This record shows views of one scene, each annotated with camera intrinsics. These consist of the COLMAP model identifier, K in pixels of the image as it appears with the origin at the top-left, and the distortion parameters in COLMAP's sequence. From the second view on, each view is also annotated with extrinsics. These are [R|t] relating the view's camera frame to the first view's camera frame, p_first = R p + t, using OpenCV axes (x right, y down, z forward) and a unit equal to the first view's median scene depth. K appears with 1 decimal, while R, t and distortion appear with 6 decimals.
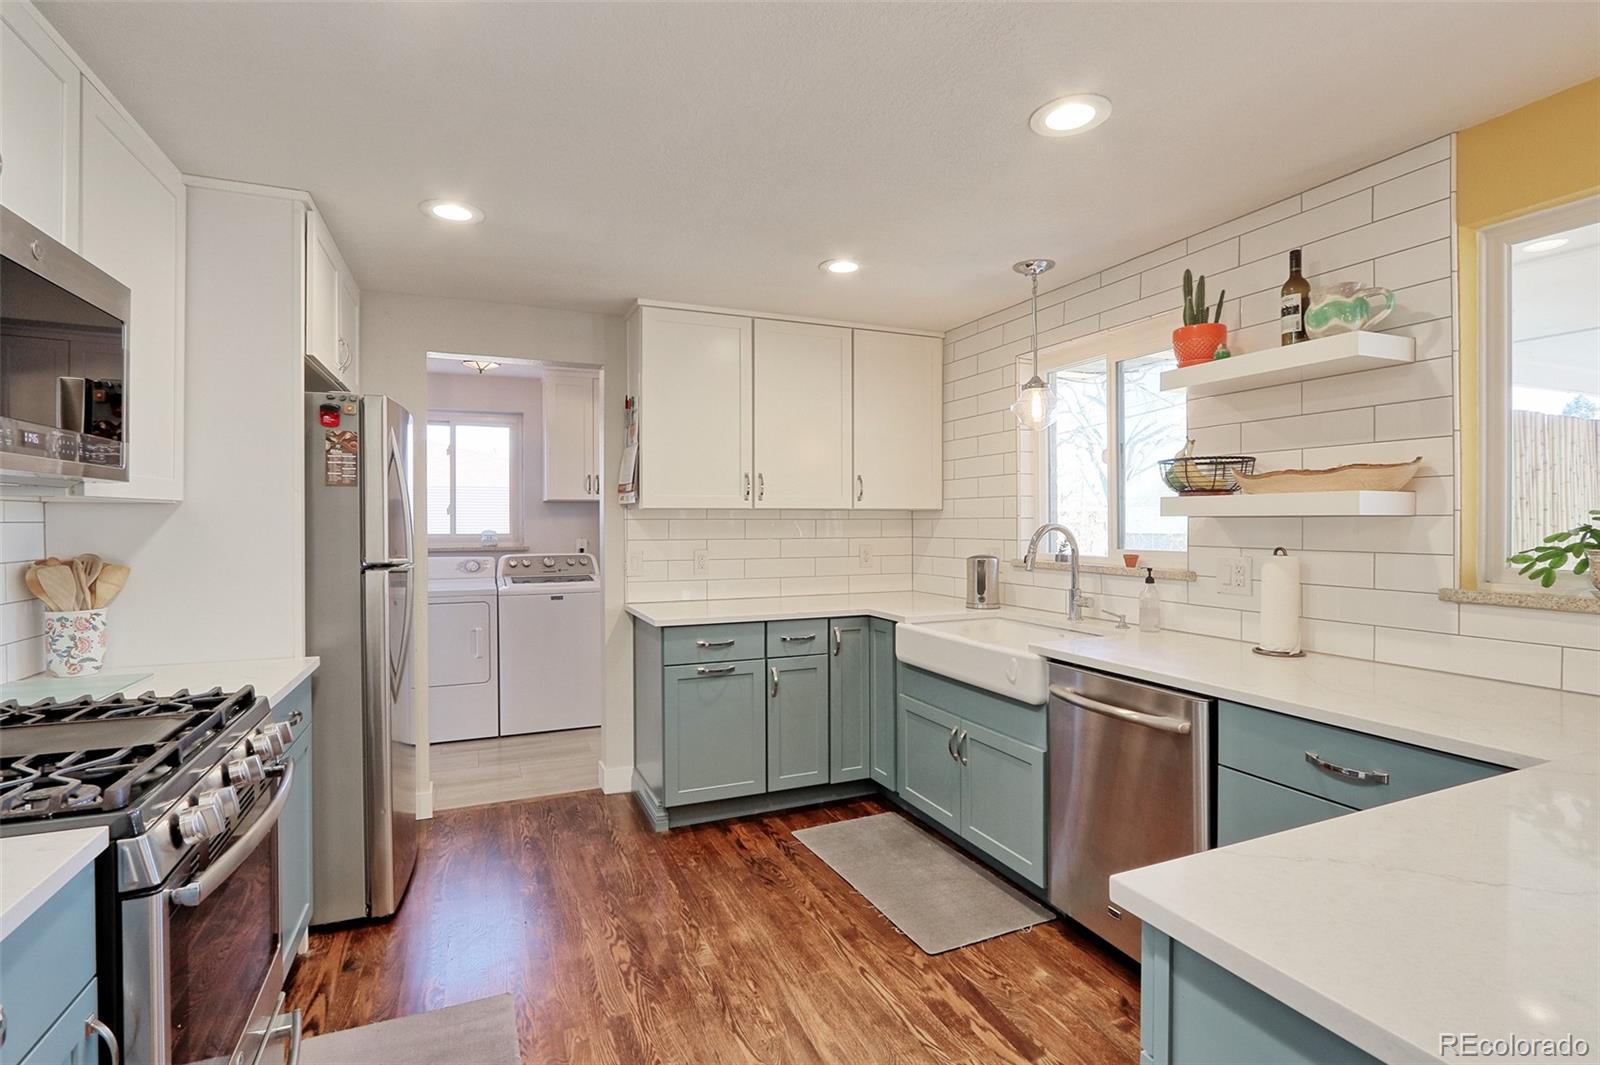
lens RADIAL K [[747.3, 0, 794.8], [0, 747.3, 527.7], [0, 0, 1]] dist [-0.012008, 0.000111]
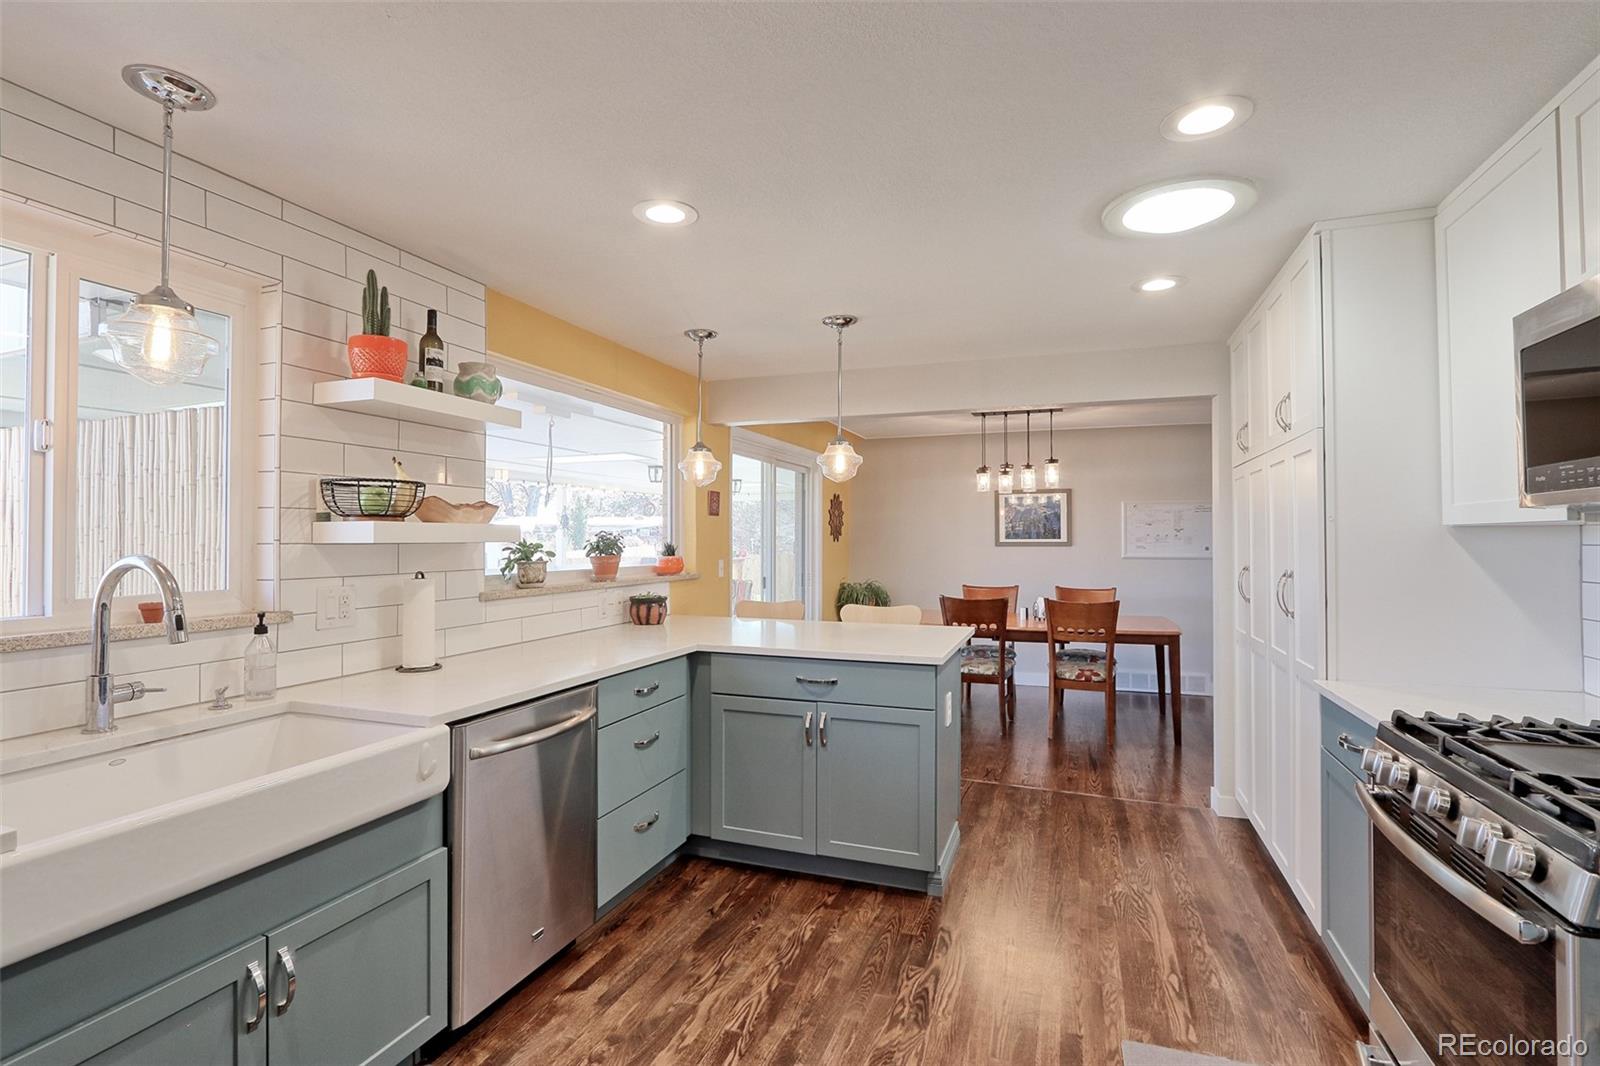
lens RADIAL K [[747.3, 0, 794.9], [0, 747.3, 532.9], [0, 0, 1]] dist [-0.012008, 0.000111]
pose [[-0.720614, 0.010554, 0.693256, -0.449456], [0.011605, 0.999928, -0.003159, -0.017863], [-0.693239, 0.005769, -0.720684, 1.262034]]
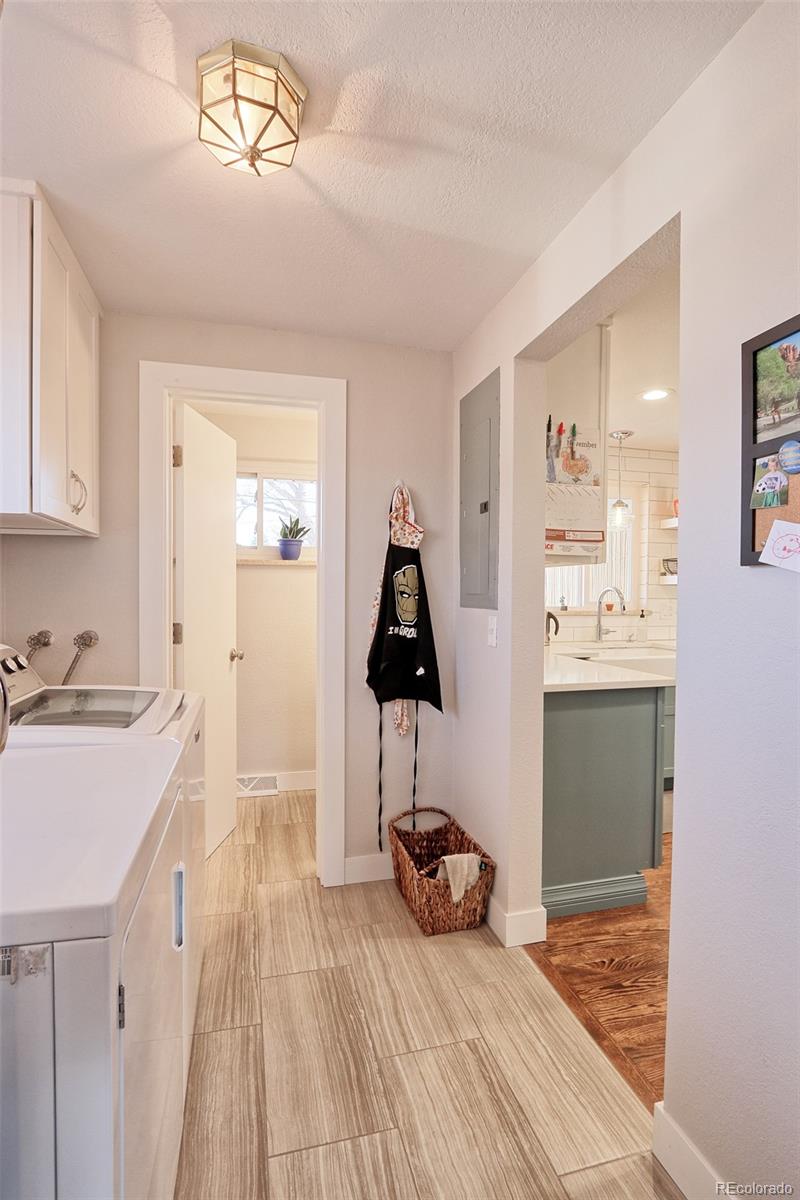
lens RADIAL K [[560.4, 0, 403.0], [0, 560.4, 605.0], [0, 0, 1]] dist [-0.012008, 0.000111]
pose [[0.155656, -0.017340, 0.987659, -1.186896], [0.006725, 0.999841, 0.016494, 0.013263], [-0.987788, 0.004075, 0.155748, 1.517331]]
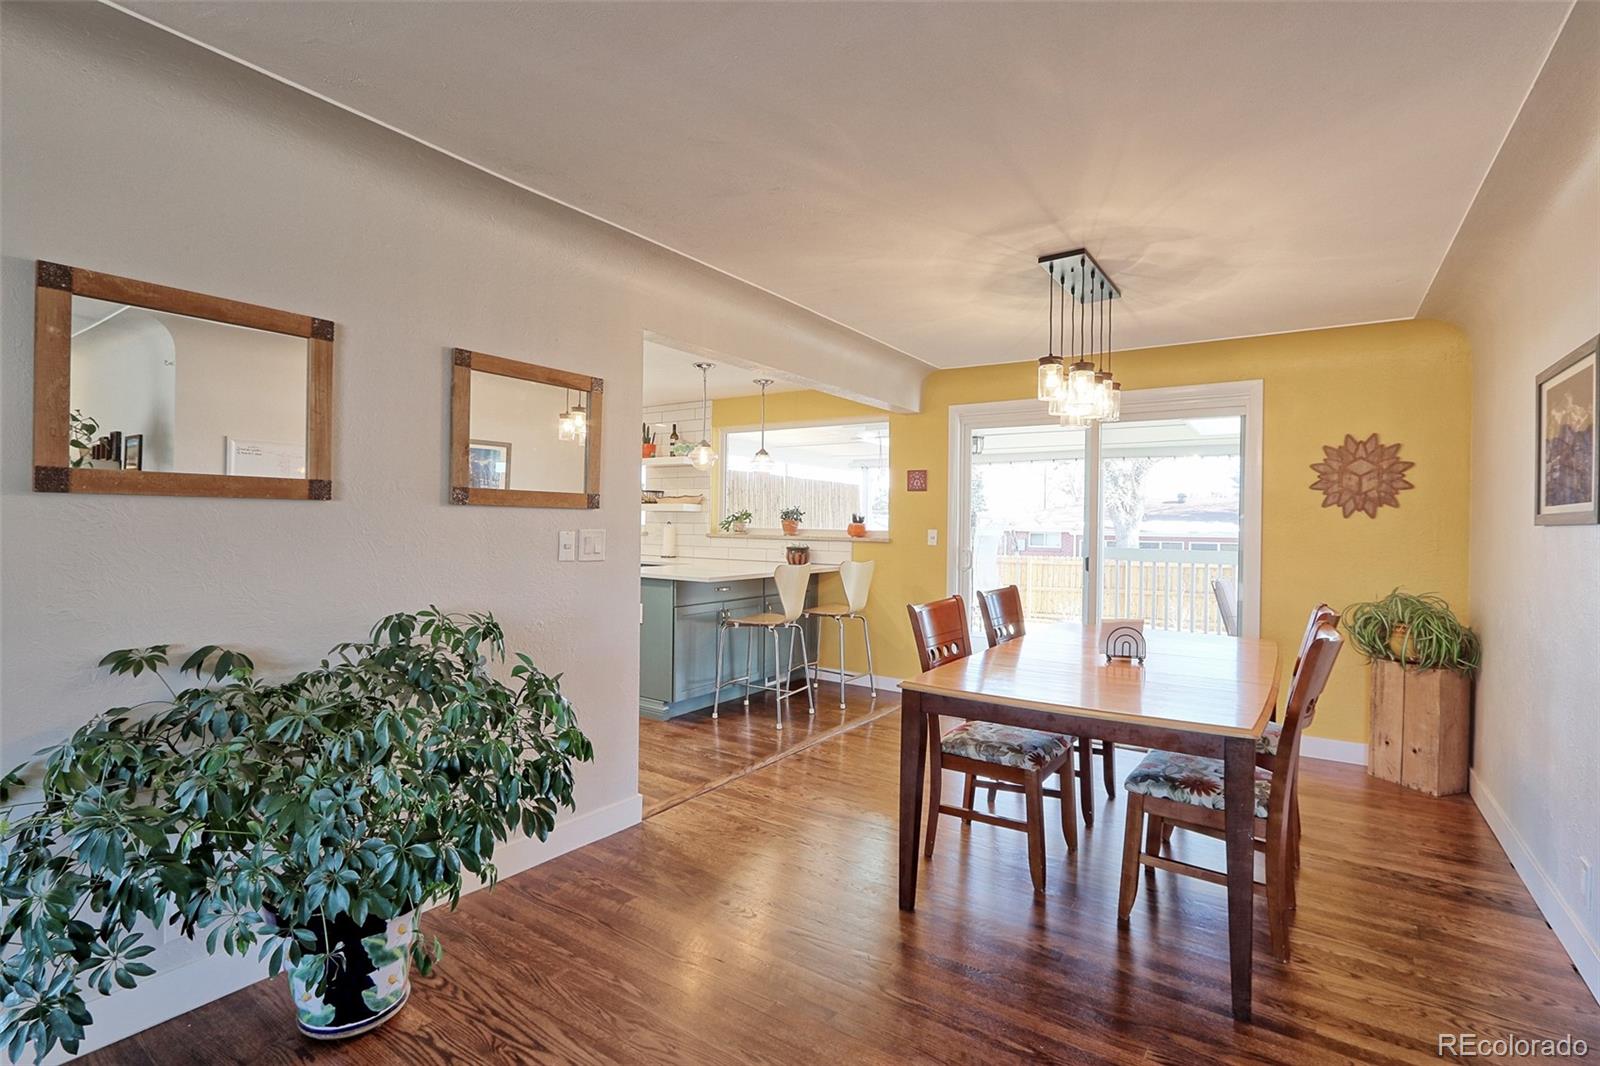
lens RADIAL K [[747.3, 0, 791.1], [0, 747.3, 521.3], [0, 0, 1]] dist [-0.012008, 0.000111]
pose [[0.849512, 0.016302, 0.527317, -0.467914], [-0.010925, 0.999852, -0.013310, 0.053441], [-0.527456, 0.005546, 0.849564, -1.641187]]
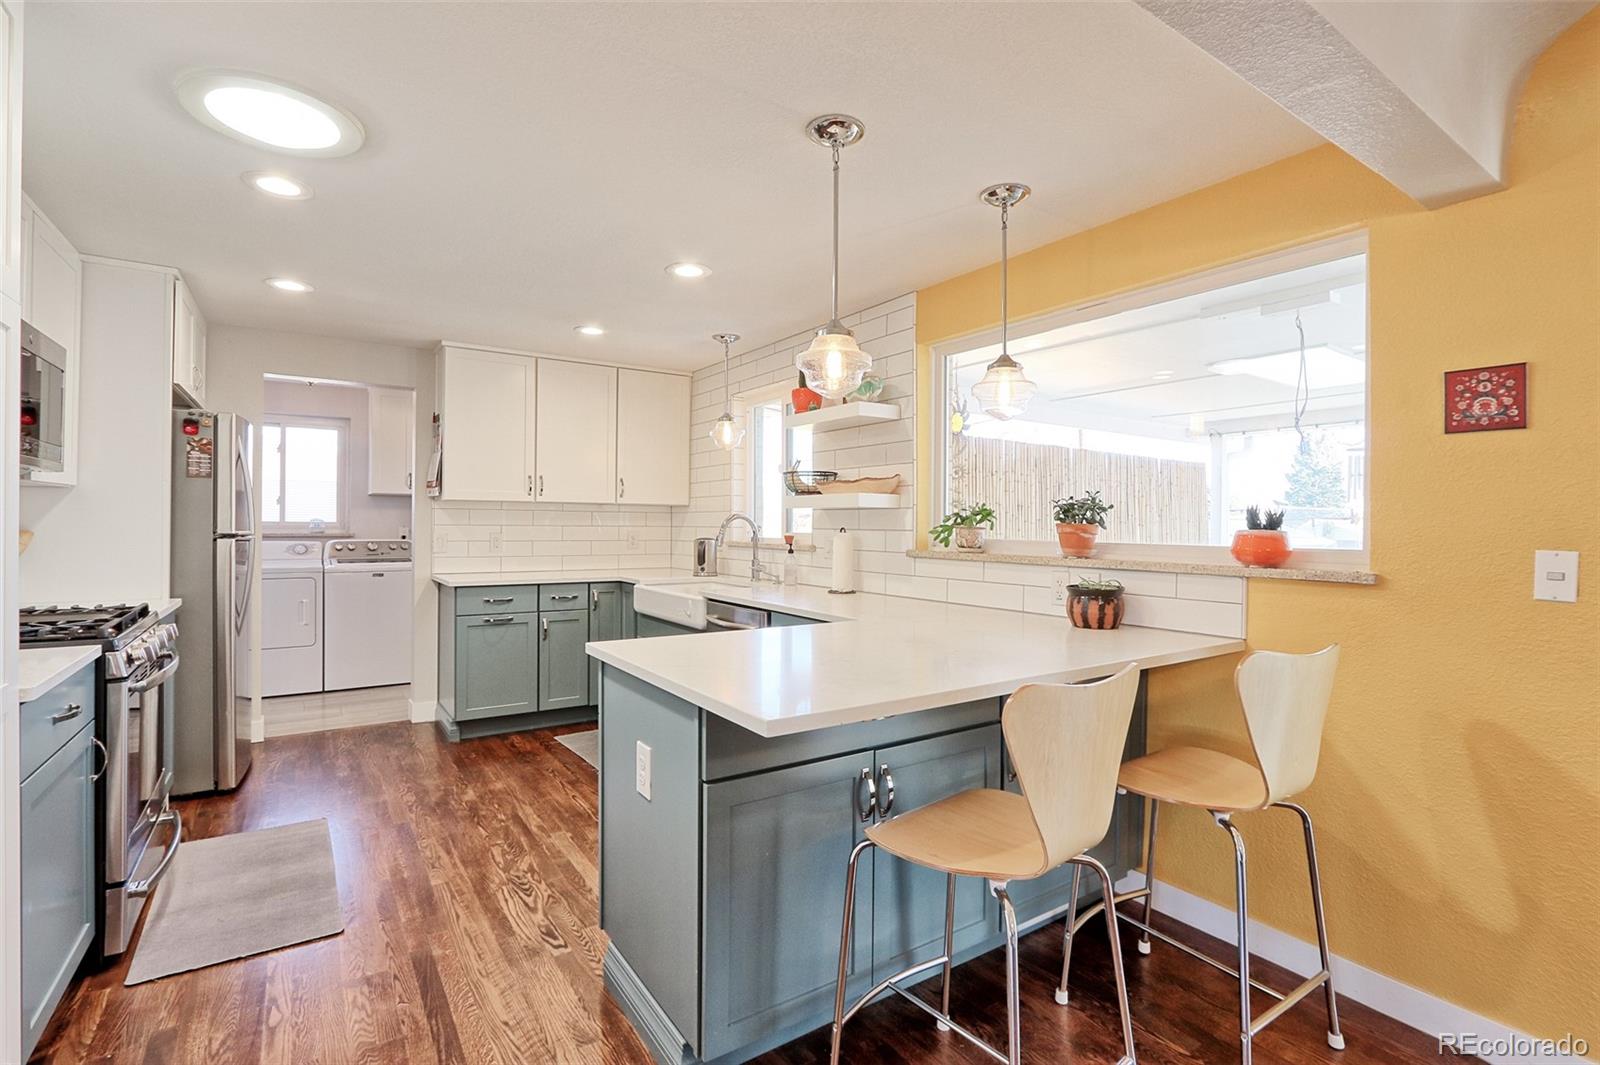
lens RADIAL K [[747.3, 0, 796.9], [0, 747.3, 527.8], [0, 0, 1]] dist [-0.012008, 0.000111]
pose [[0.983521, 0.010280, 0.180499, 0.230789], [-0.009435, 0.999940, -0.005541, 0.033546], [-0.180545, 0.003747, 0.983560, -0.542435]]
